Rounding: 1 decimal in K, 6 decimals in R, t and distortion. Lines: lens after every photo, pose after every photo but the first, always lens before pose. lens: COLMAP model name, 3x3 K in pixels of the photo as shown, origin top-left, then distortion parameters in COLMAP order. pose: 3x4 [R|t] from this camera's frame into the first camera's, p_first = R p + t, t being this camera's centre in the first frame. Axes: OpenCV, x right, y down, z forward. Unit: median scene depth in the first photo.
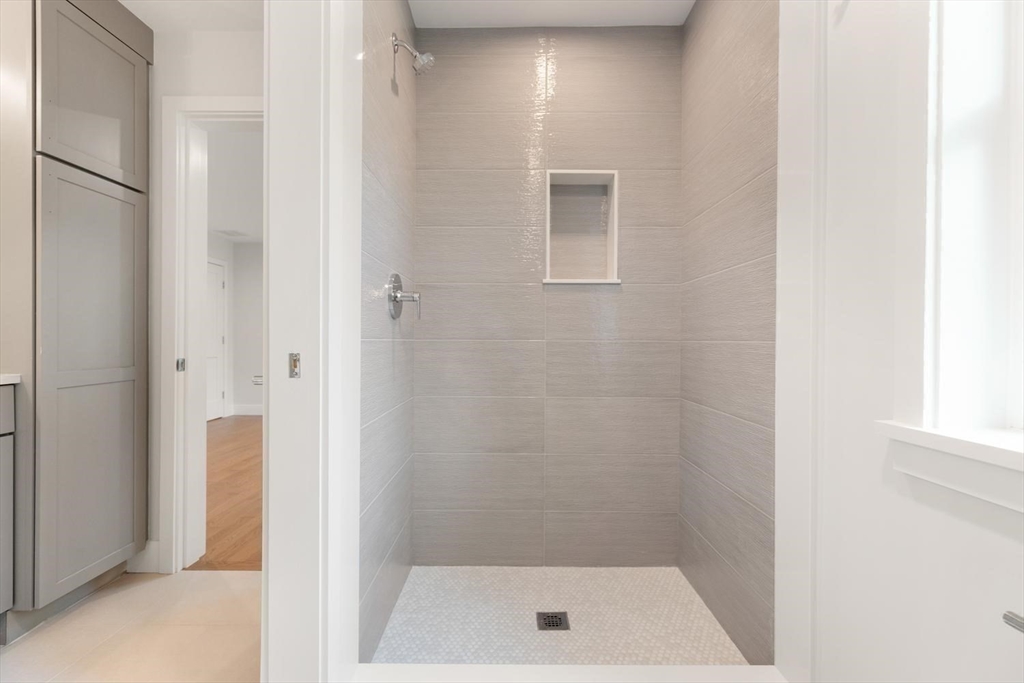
lens RADIAL K [[464.0, 0, 508.5], [0, 464.0, 341.9], [0, 0, 1]] dist [0.006665, -0.002199]
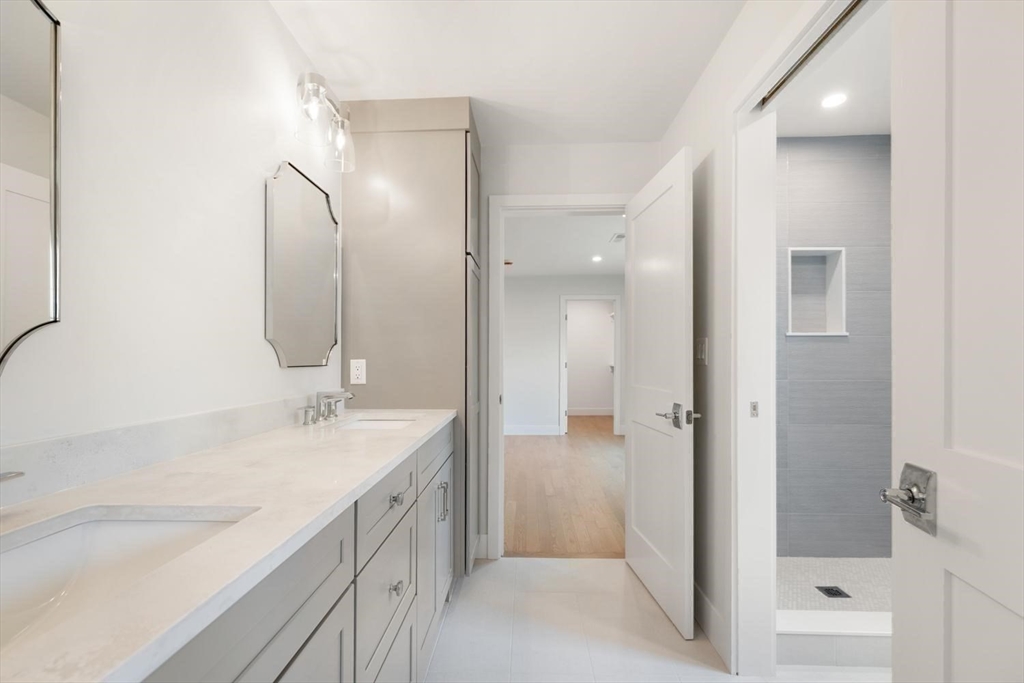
lens RADIAL K [[464.0, 0, 519.1], [0, 464.0, 358.7], [0, 0, 1]] dist [0.006665, -0.002199]
pose [[0.999458, -0.005459, -0.032456, -0.622696], [0.005280, 0.999971, -0.005571, -0.059862], [0.032486, 0.005397, 0.999458, -0.310852]]
